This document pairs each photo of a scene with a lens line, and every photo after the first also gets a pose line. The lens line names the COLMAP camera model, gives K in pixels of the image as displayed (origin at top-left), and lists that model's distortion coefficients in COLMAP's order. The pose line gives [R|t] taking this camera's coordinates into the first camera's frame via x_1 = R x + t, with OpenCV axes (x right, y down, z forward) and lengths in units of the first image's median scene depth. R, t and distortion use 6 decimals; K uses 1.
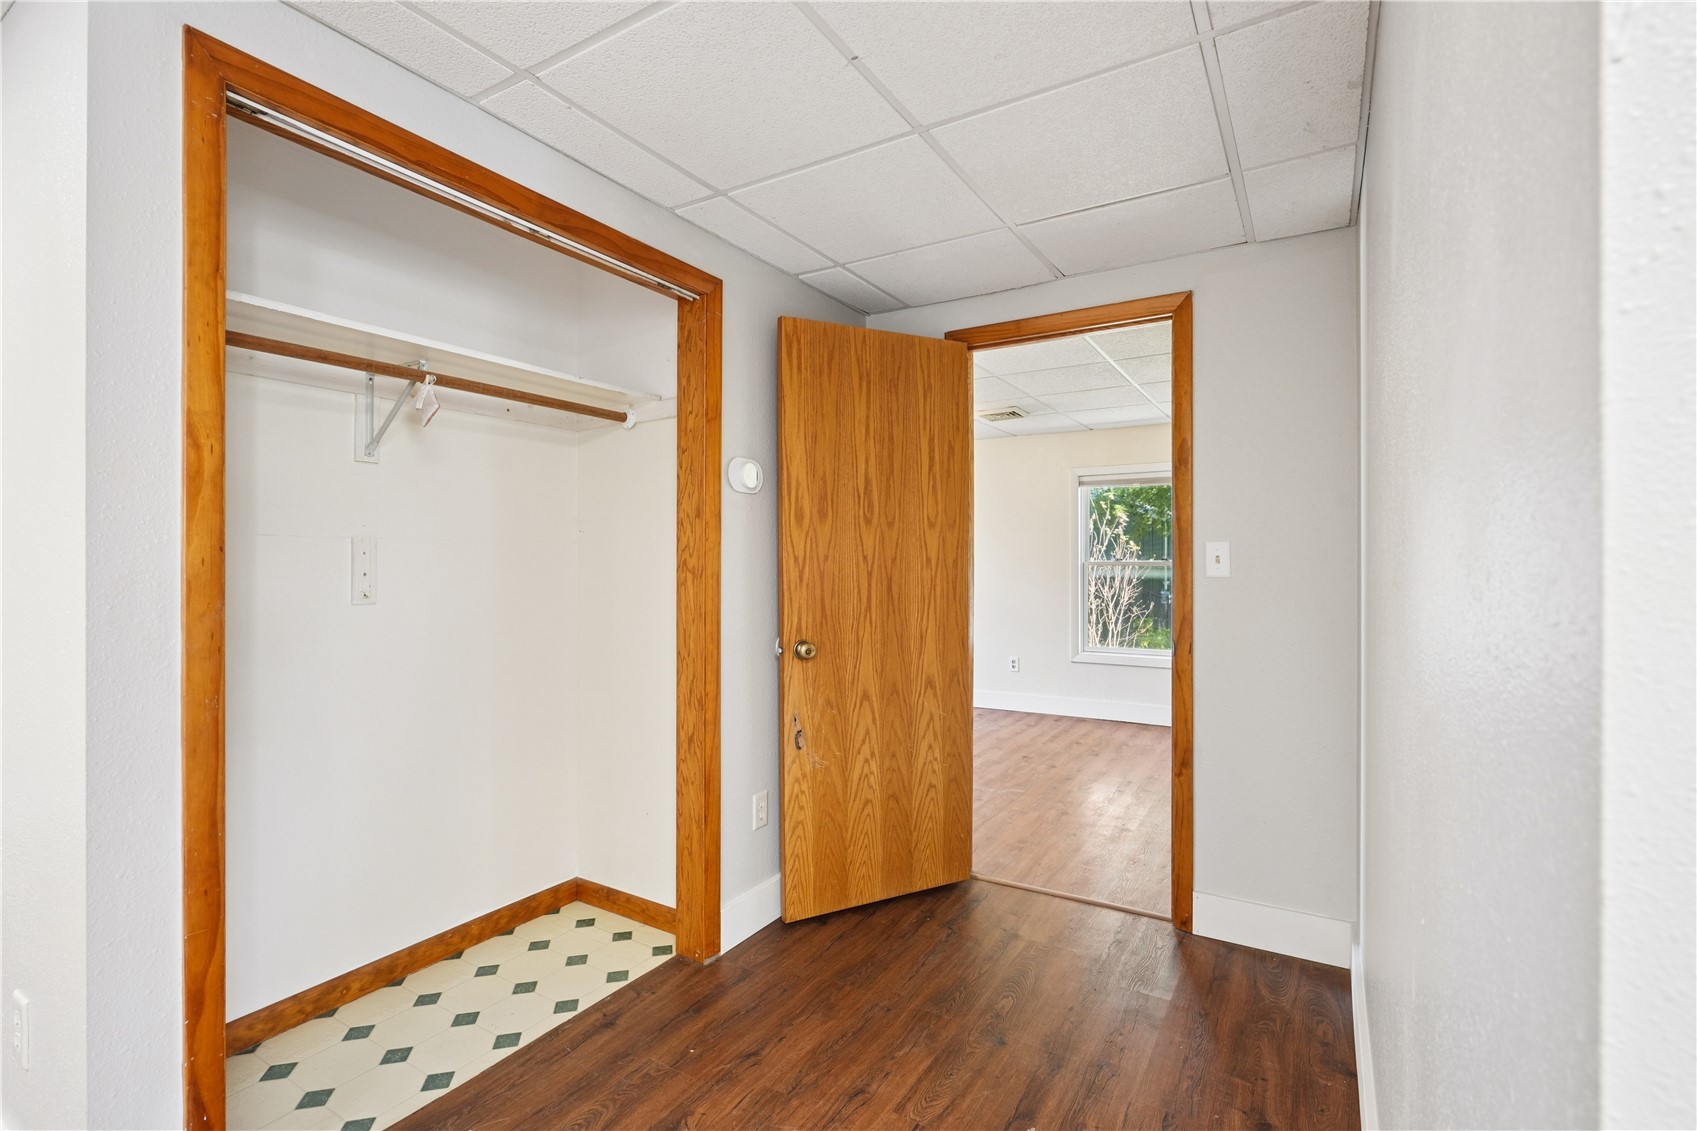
lens RADIAL K [[767.0, 0, 851.2], [0, 767.0, 563.9], [0, 0, 1]] dist [-0.005797, 0.000465]
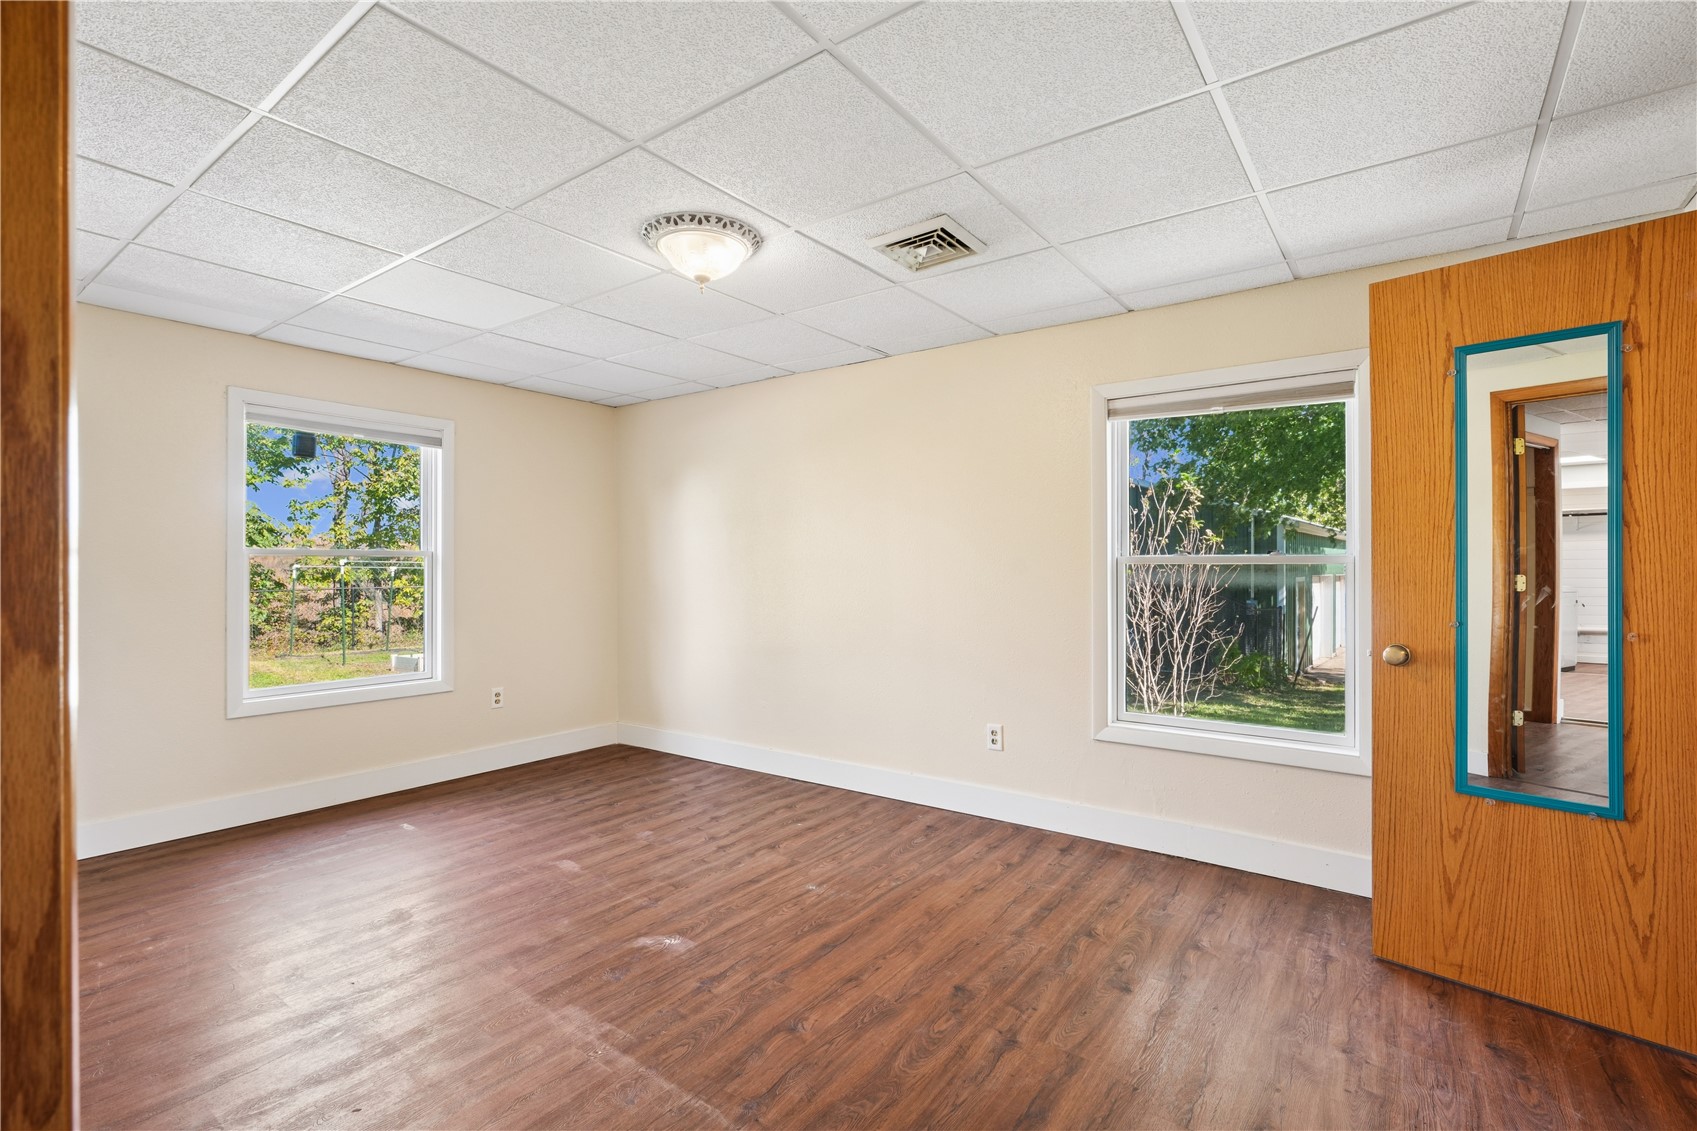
lens RADIAL K [[767.0, 0, 854.1], [0, 767.0, 566.0], [0, 0, 1]] dist [-0.005797, 0.000465]
pose [[0.996496, -0.000084, -0.083636, 0.120486], [-0.000168, 0.999995, -0.003012, 0.003839], [0.083636, 0.003015, 0.996492, 0.327108]]
